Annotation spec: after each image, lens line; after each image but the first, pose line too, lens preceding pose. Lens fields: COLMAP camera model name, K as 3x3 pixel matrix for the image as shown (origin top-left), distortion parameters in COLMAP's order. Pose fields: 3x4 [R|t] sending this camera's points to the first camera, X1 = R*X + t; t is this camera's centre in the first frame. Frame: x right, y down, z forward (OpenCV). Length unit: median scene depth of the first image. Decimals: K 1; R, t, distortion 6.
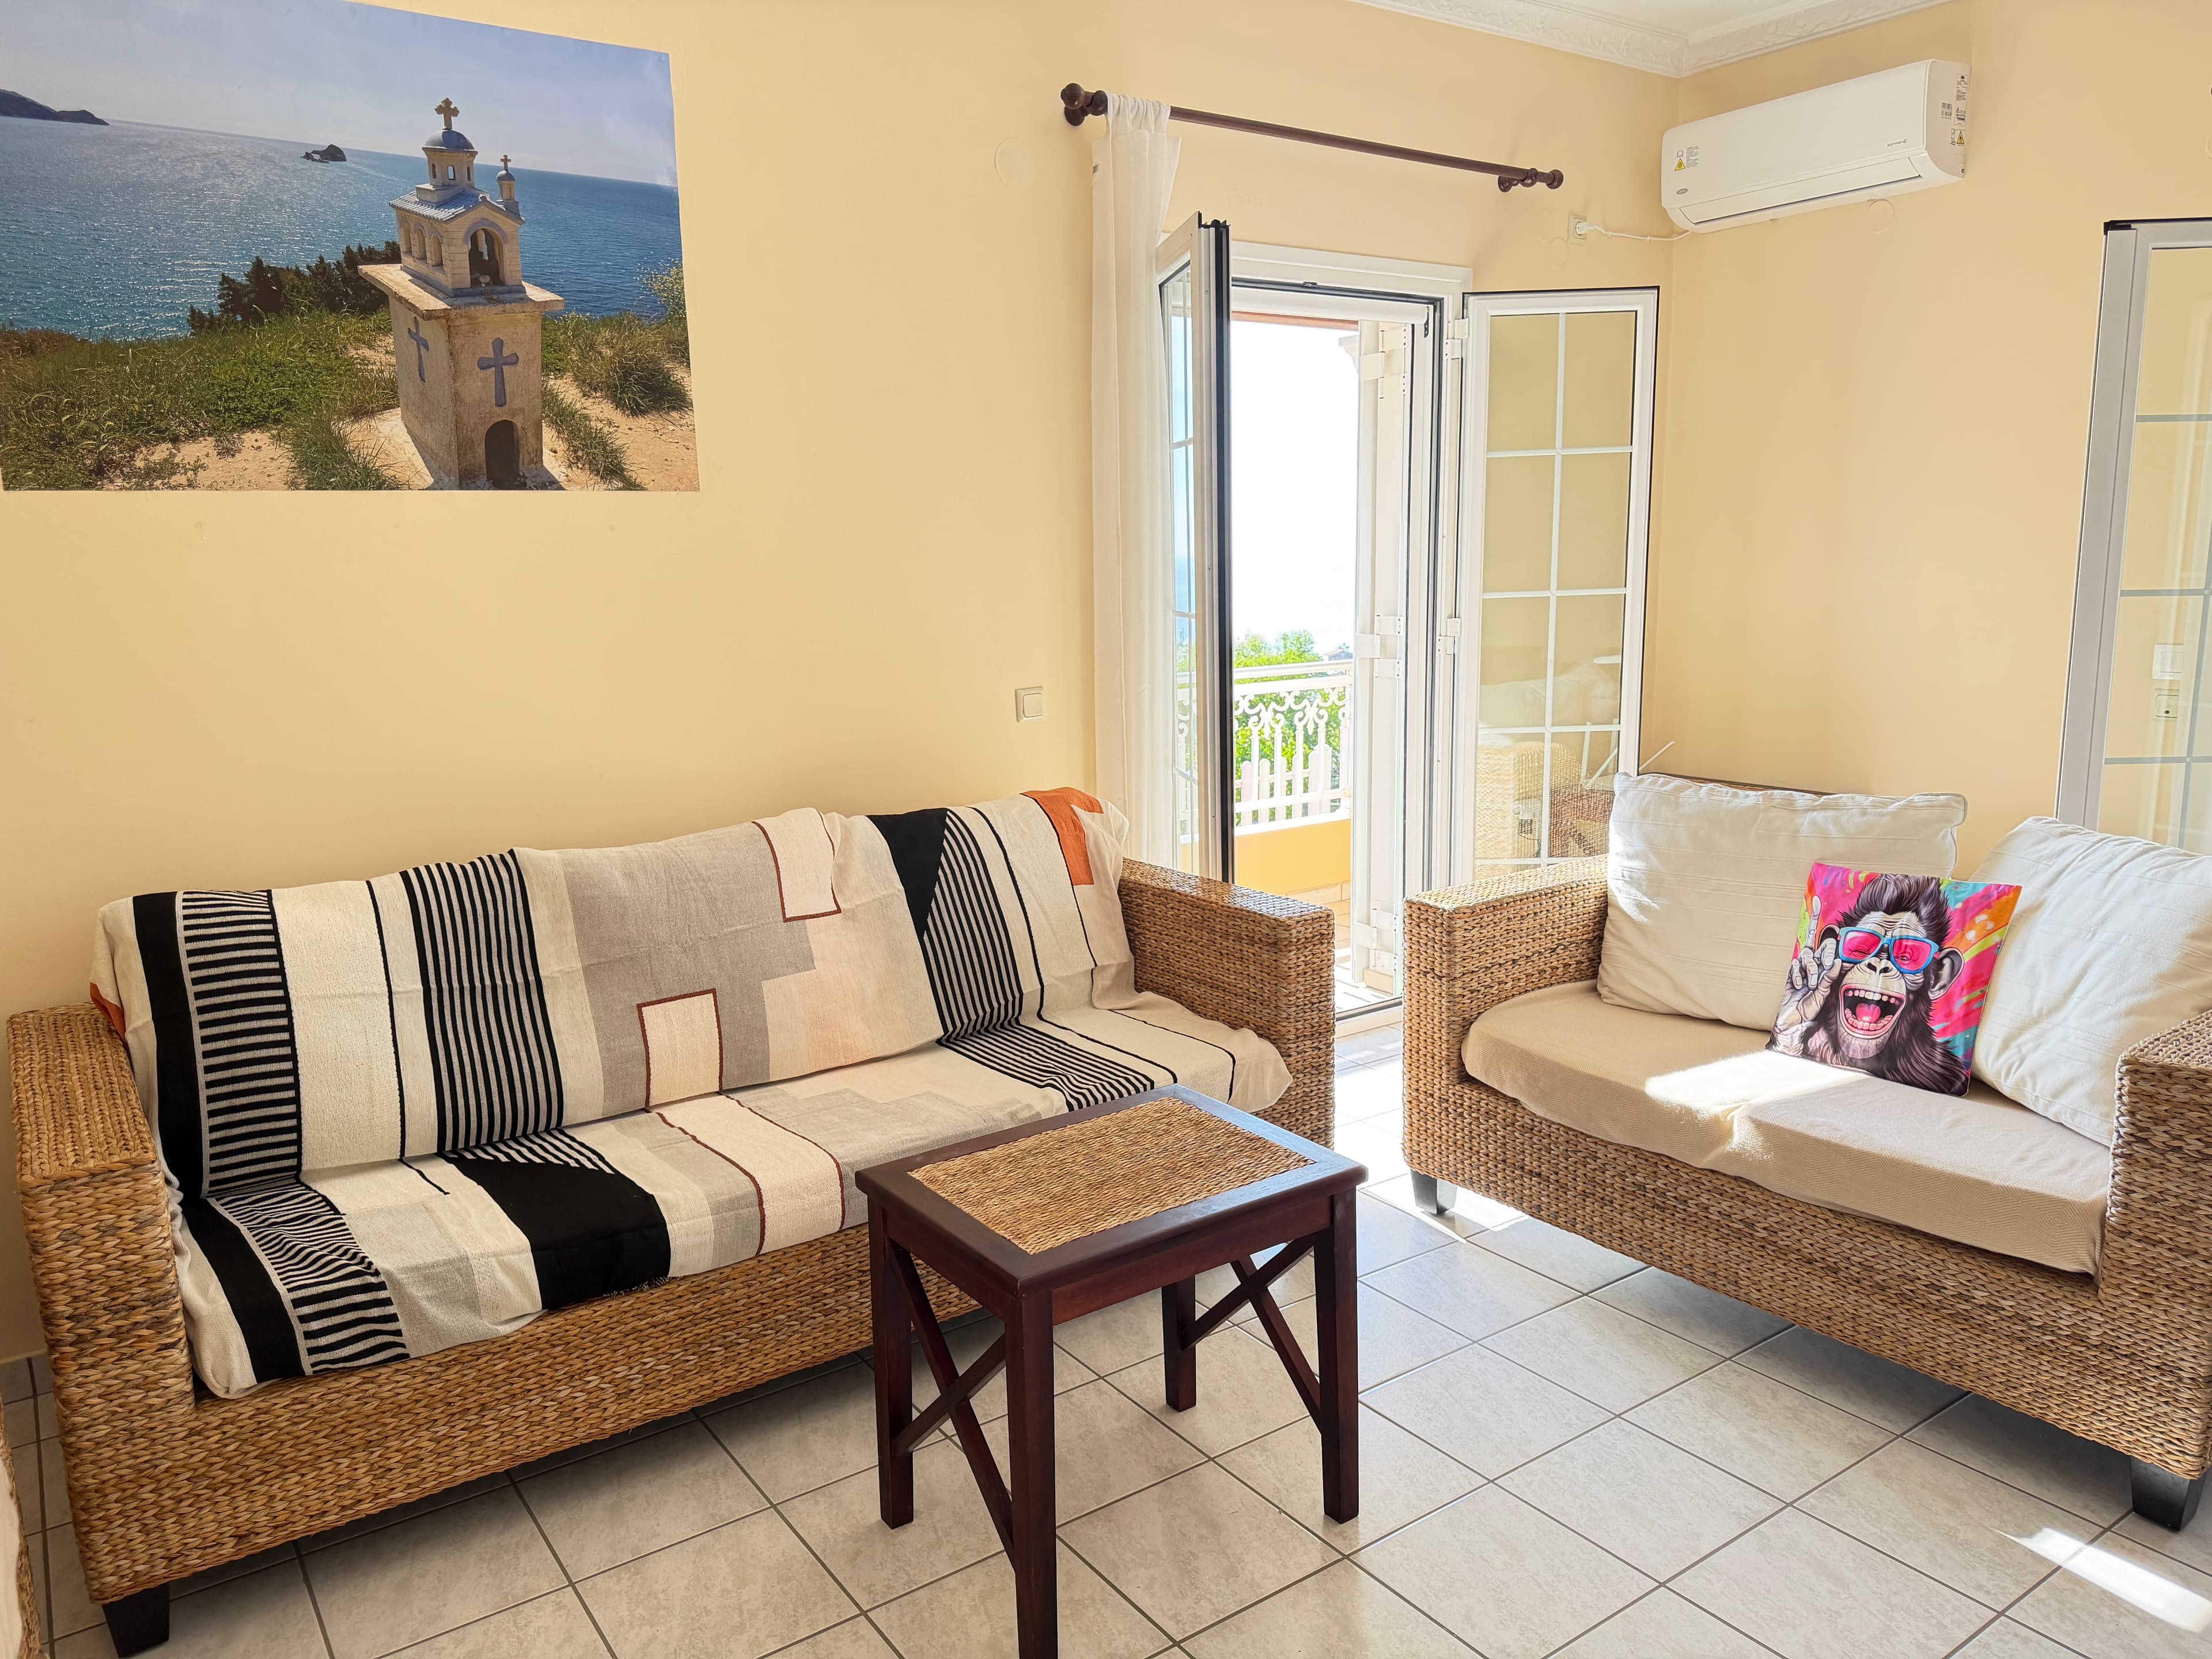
lens RADIAL K [[1593.3, 0, 1109.3], [0, 1593.3, 836.4], [0, 0, 1]] dist [-0.004309, -0.003371]
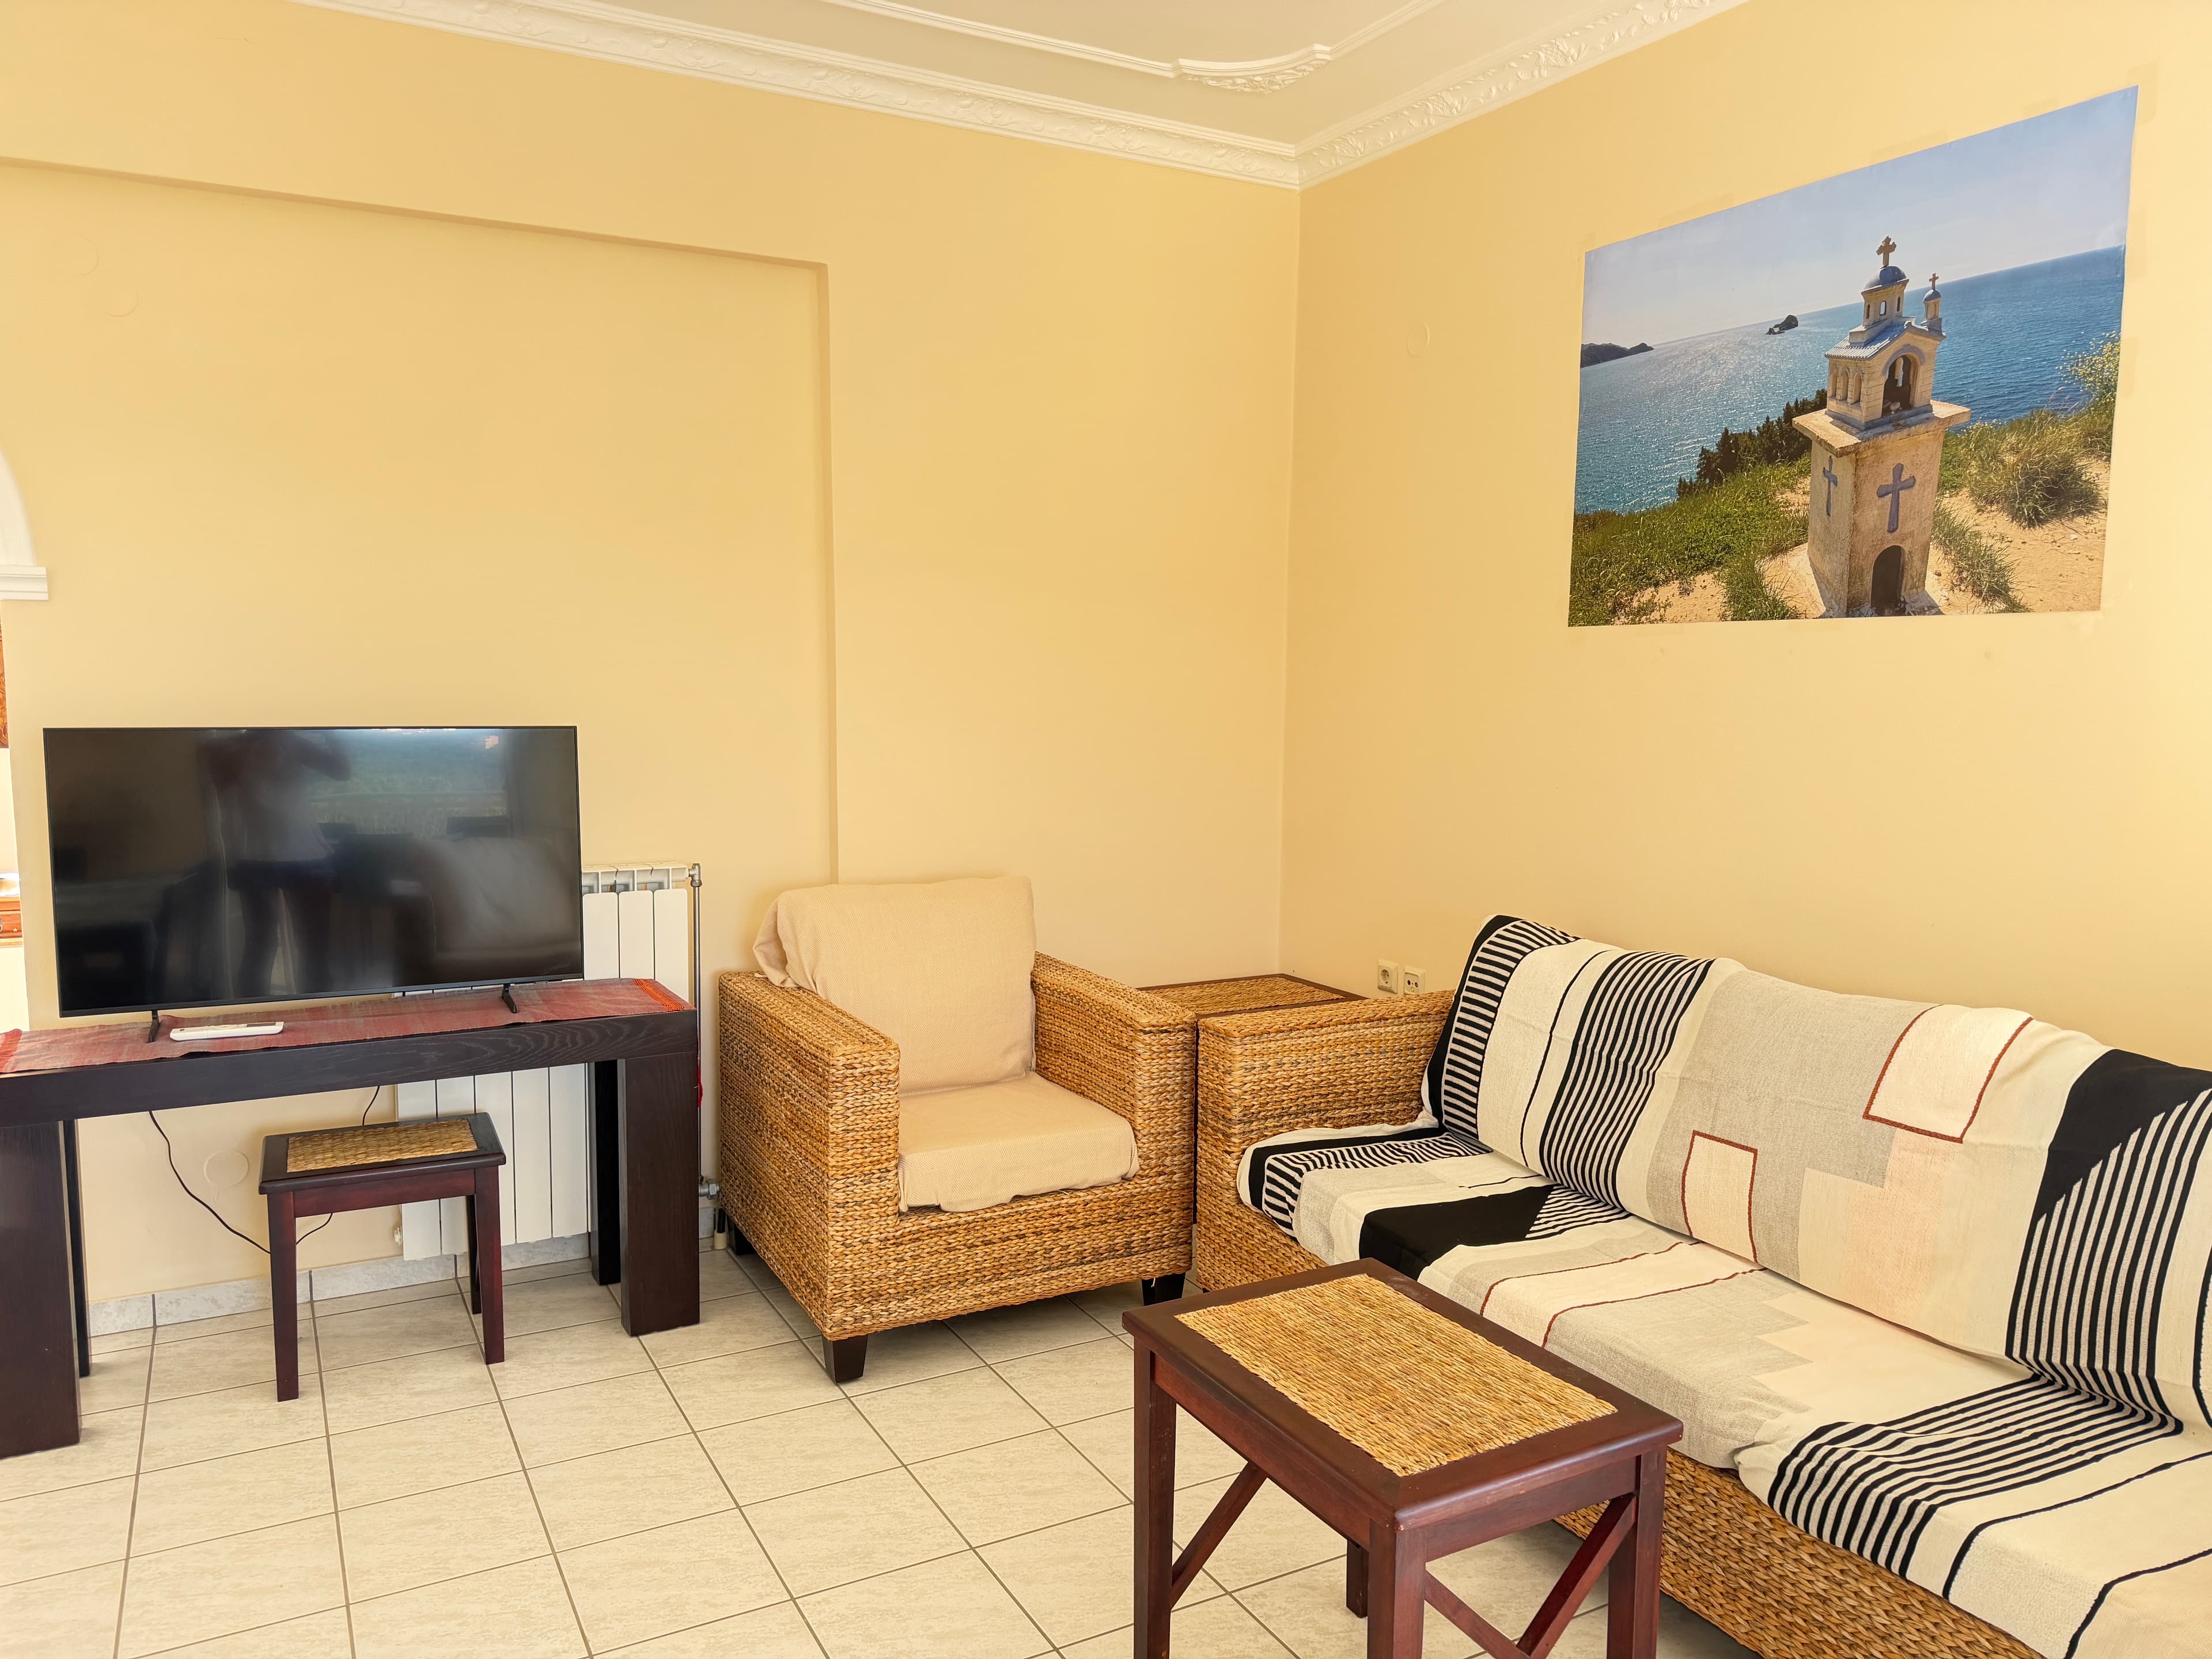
lens RADIAL K [[1593.3, 0, 1104.7], [0, 1593.3, 829.8], [0, 0, 1]] dist [-0.004309, -0.003371]
pose [[-0.124330, 0.116456, -0.985383, 0.683620], [-0.184913, 0.972972, 0.138321, -0.141992], [0.974858, 0.199408, -0.099435, 0.681454]]
